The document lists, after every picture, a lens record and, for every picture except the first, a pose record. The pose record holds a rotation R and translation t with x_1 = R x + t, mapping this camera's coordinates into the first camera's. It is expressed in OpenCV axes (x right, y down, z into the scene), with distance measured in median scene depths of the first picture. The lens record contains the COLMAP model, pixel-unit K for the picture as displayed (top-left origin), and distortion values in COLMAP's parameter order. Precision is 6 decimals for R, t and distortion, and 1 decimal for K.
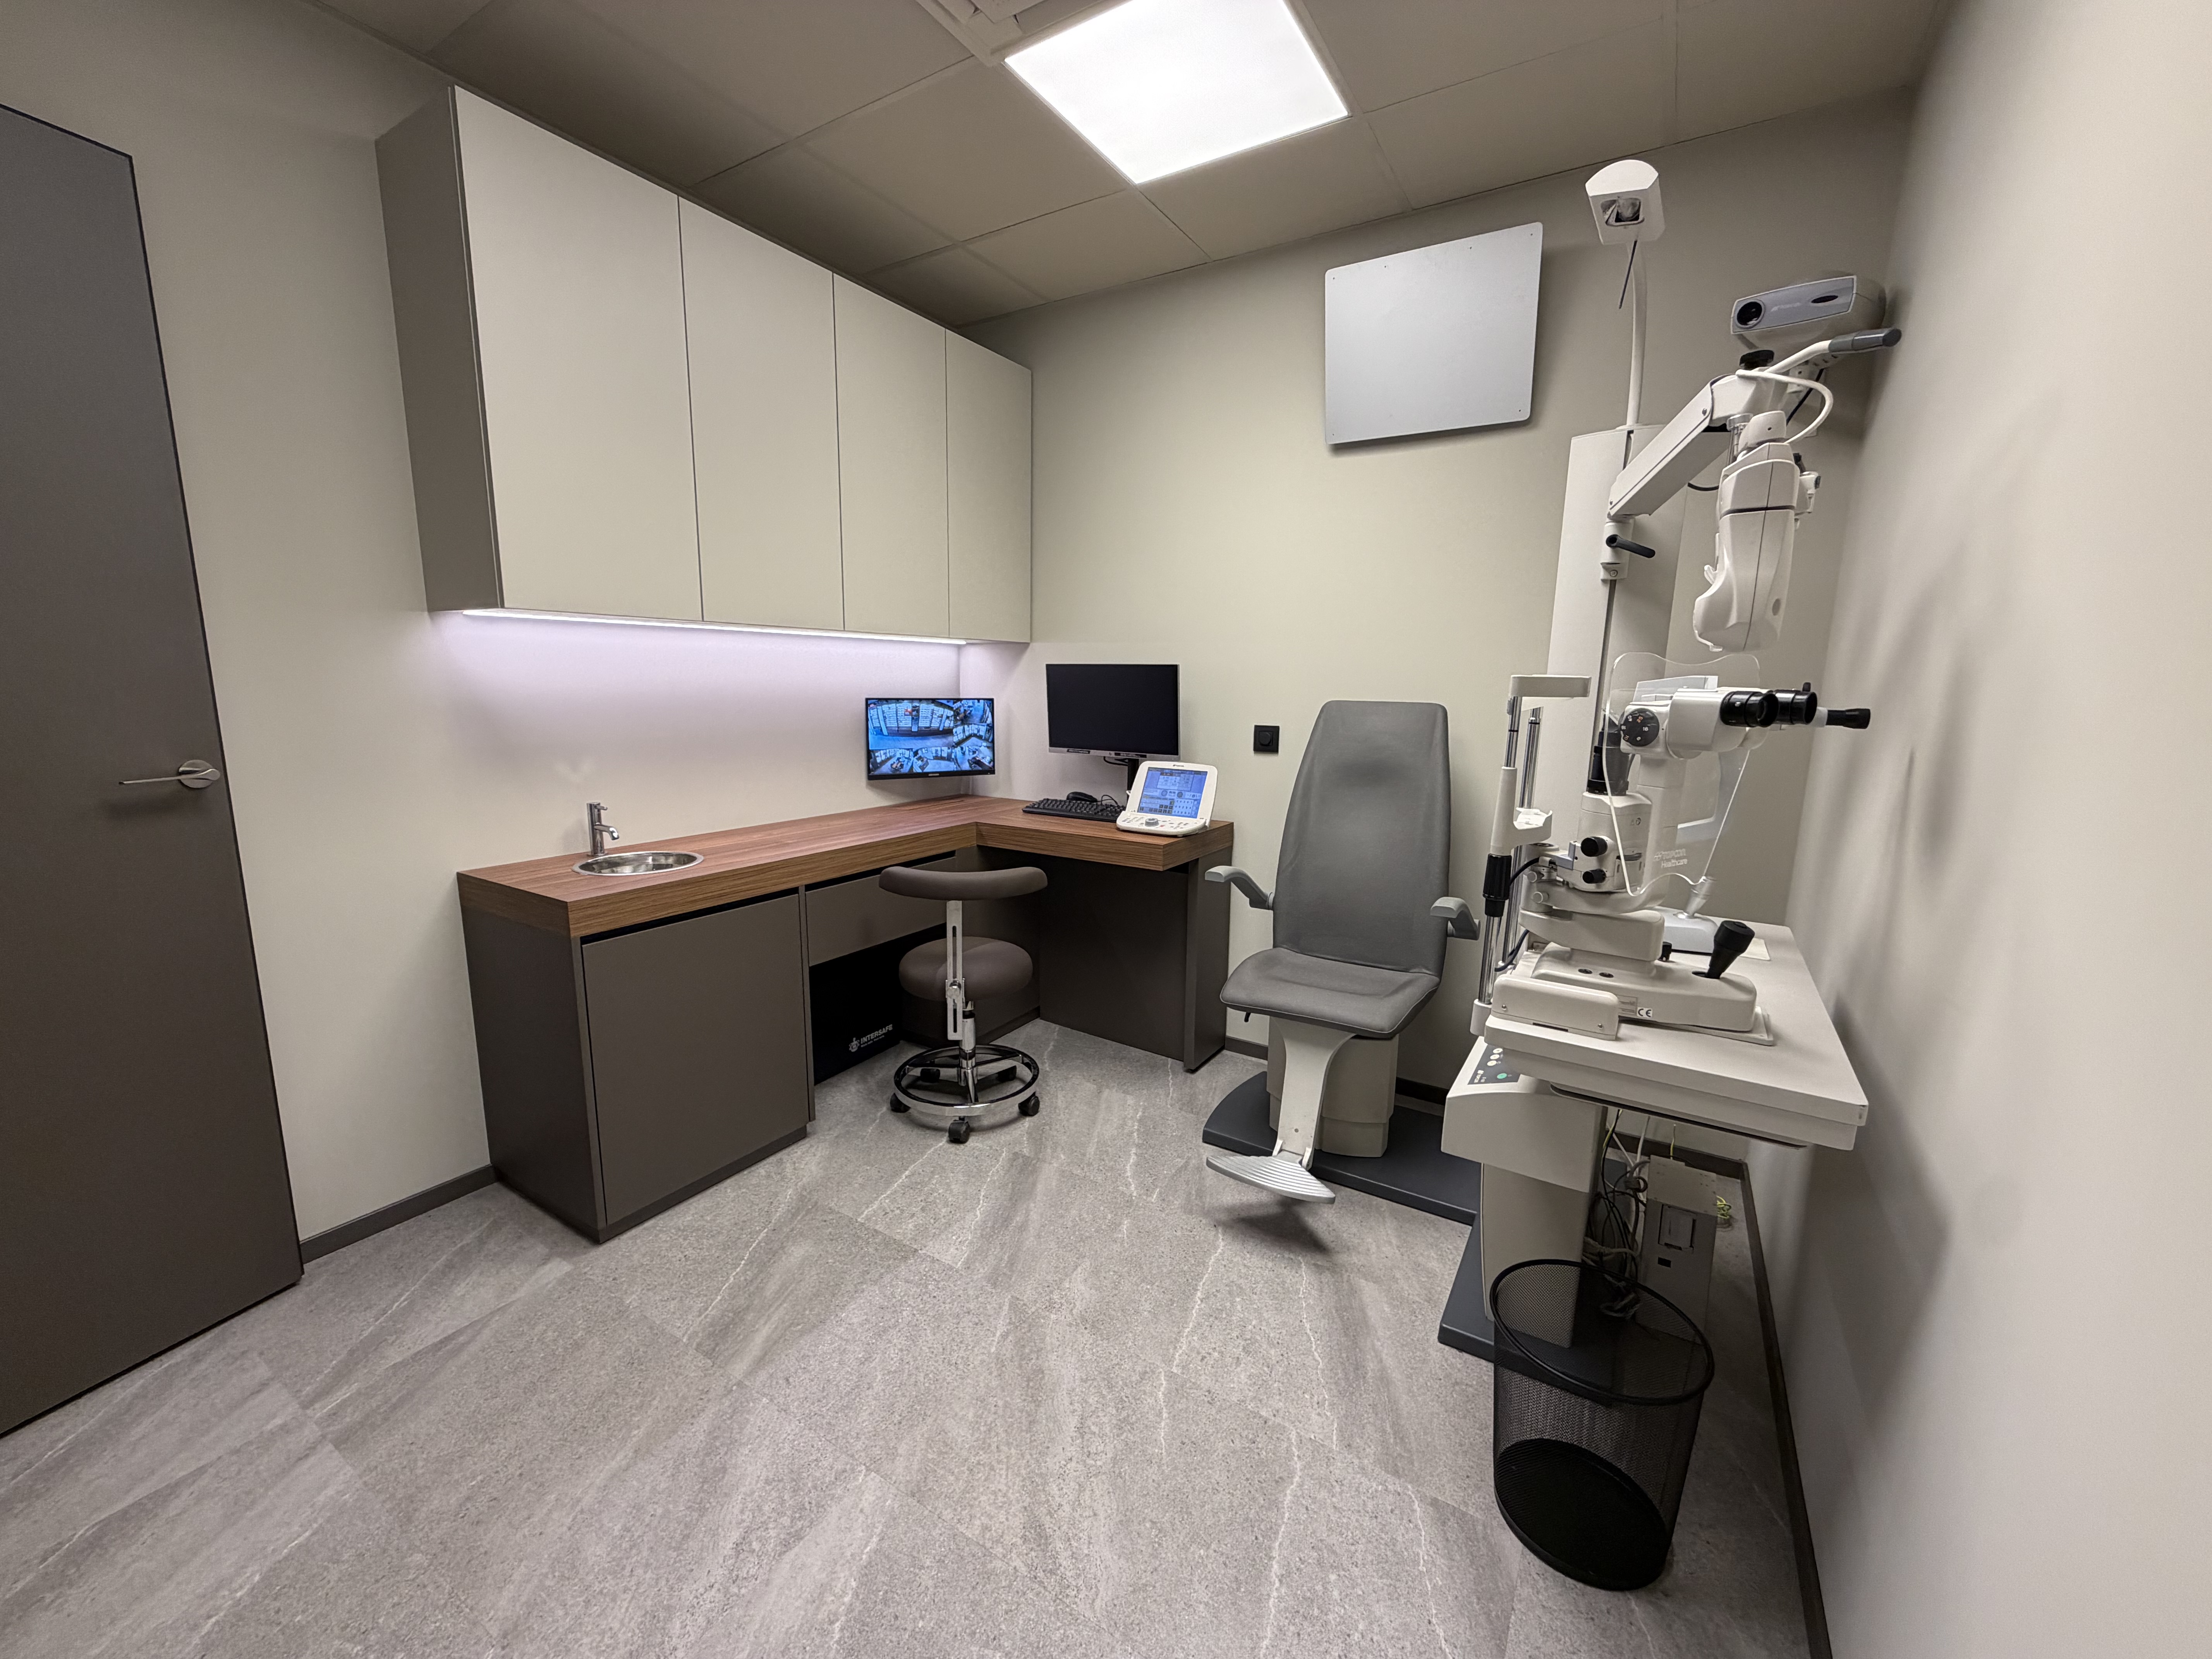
lens RADIAL K [[886.7, 0, 1100.7], [0, 886.7, 831.4], [0, 0, 1]] dist [-0.002032, 0.000289]
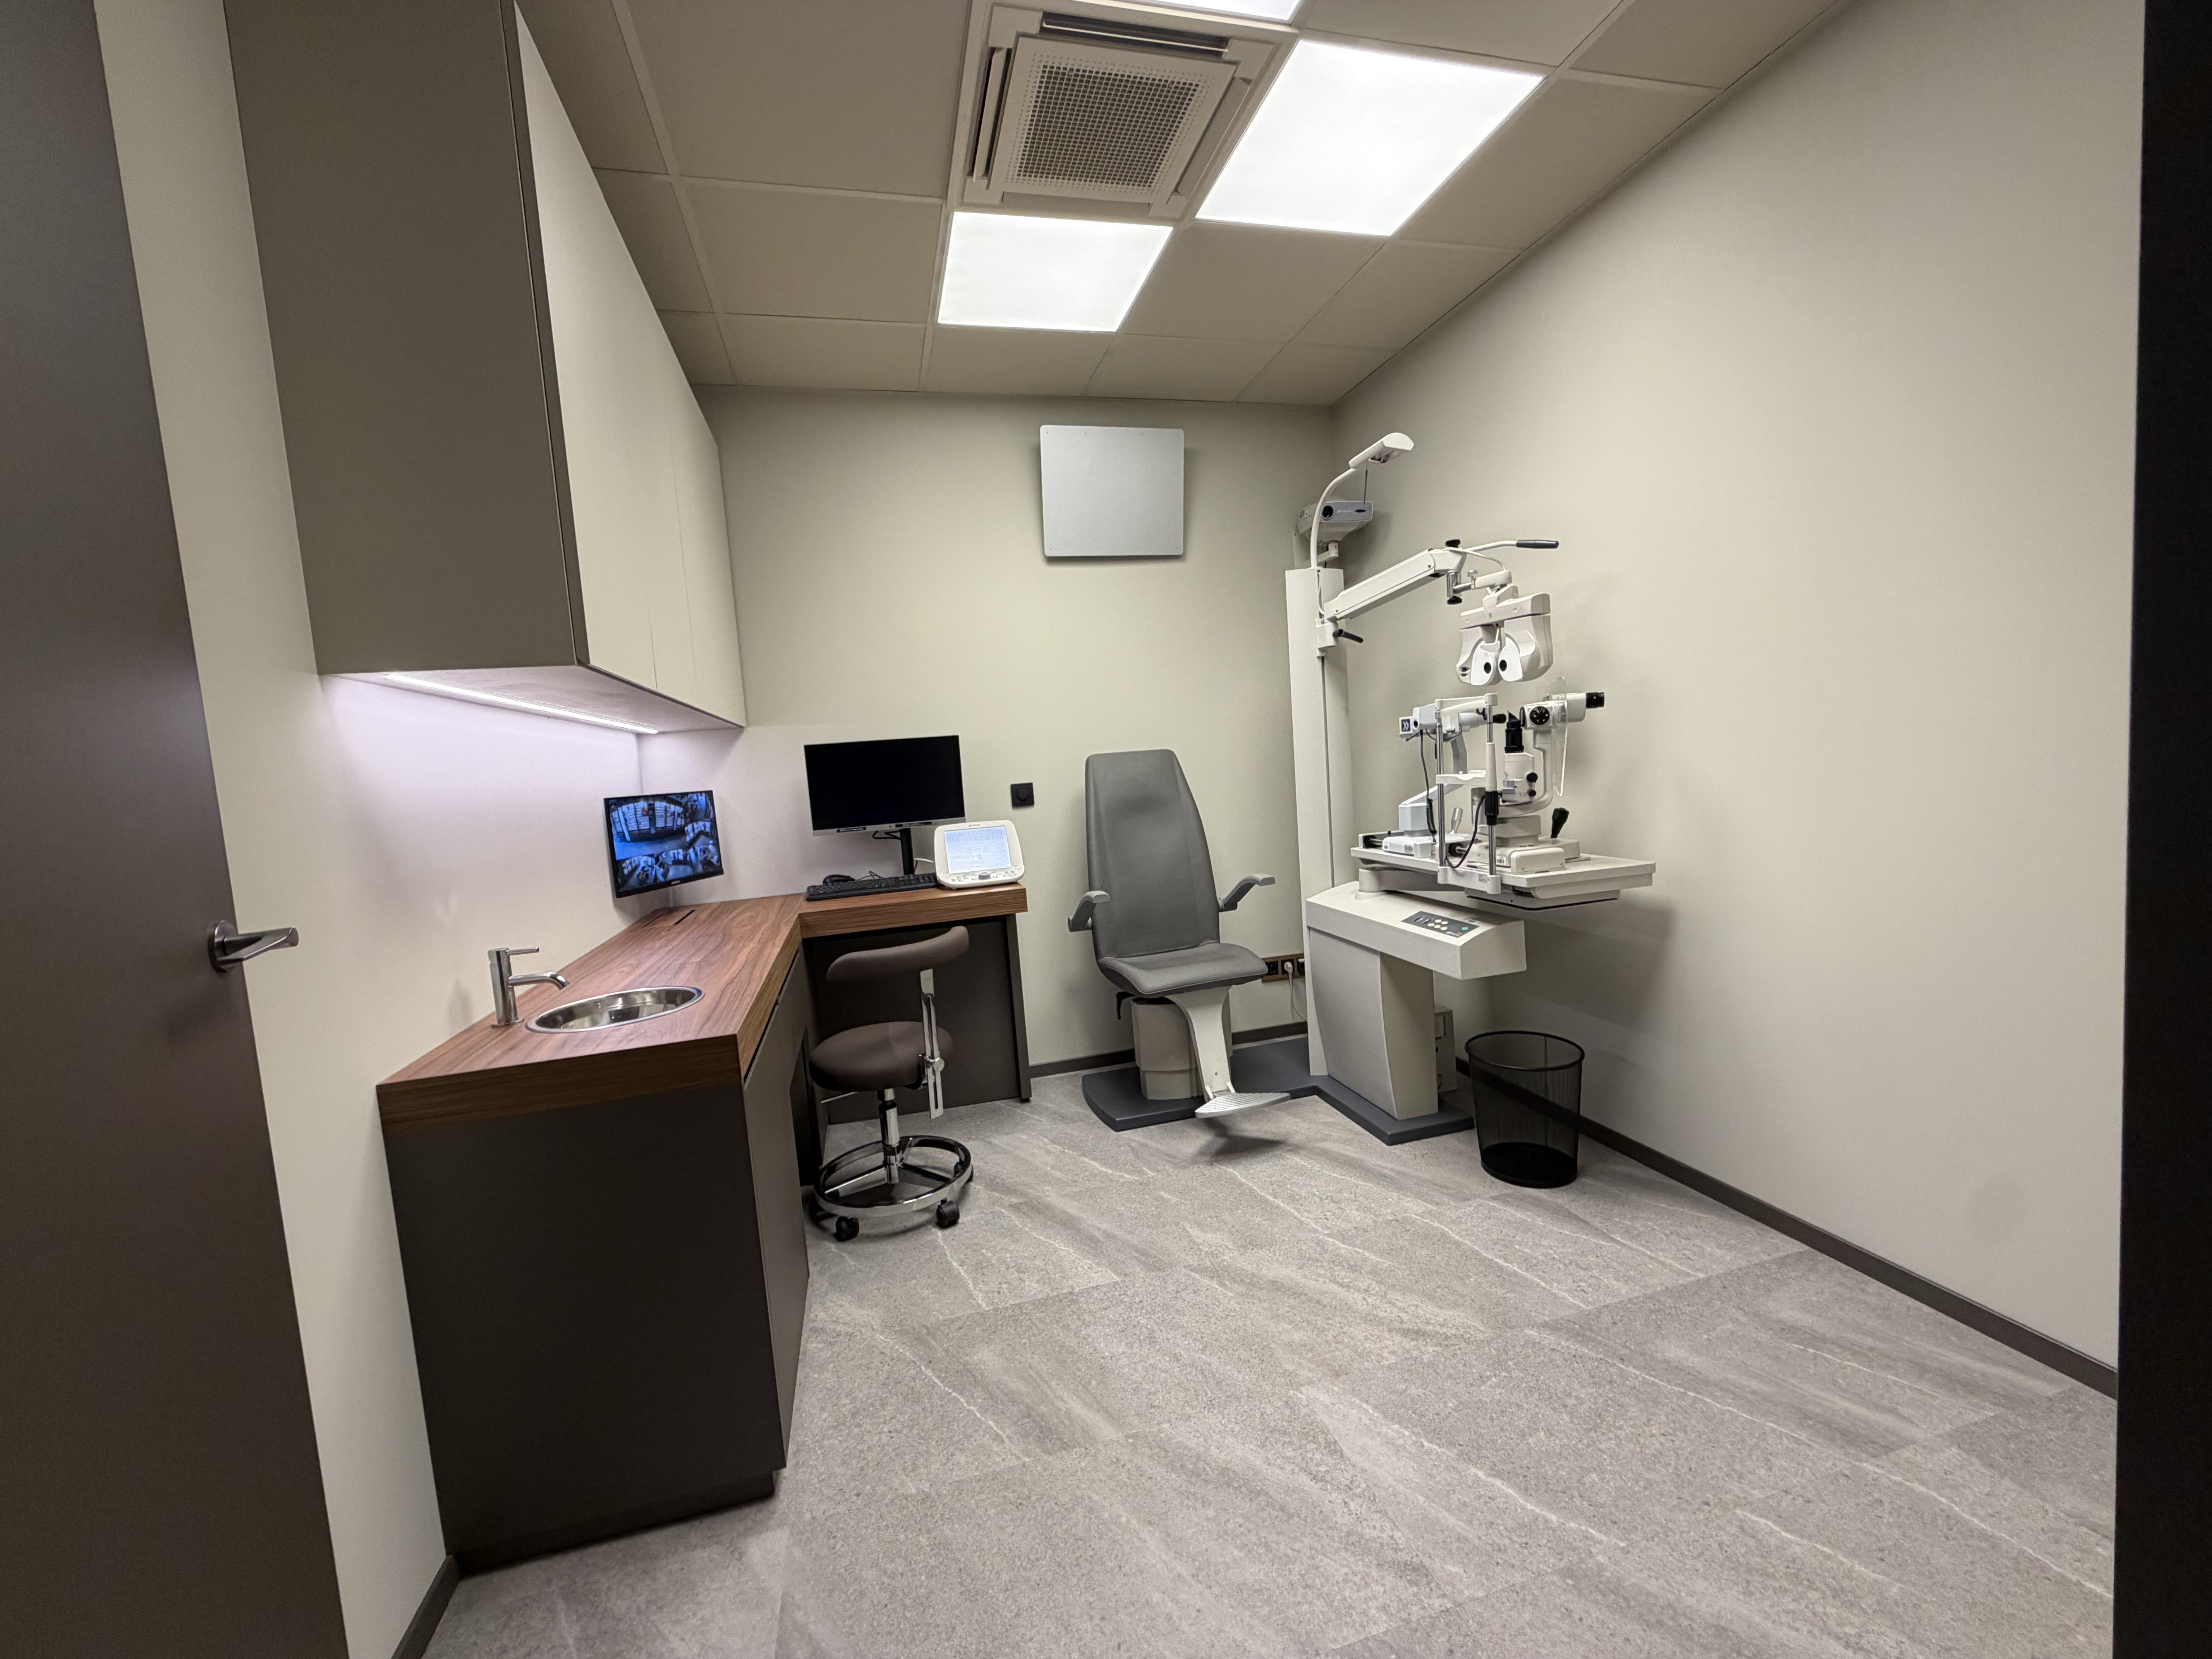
lens RADIAL K [[886.7, 0, 1102.1], [0, 886.7, 830.1], [0, 0, 1]] dist [-0.002032, 0.000289]
pose [[0.676403, -0.122810, 0.726220, -0.688263], [0.207804, 0.977764, -0.028200, -0.005085], [-0.706609, 0.169986, 0.686883, 0.154929]]
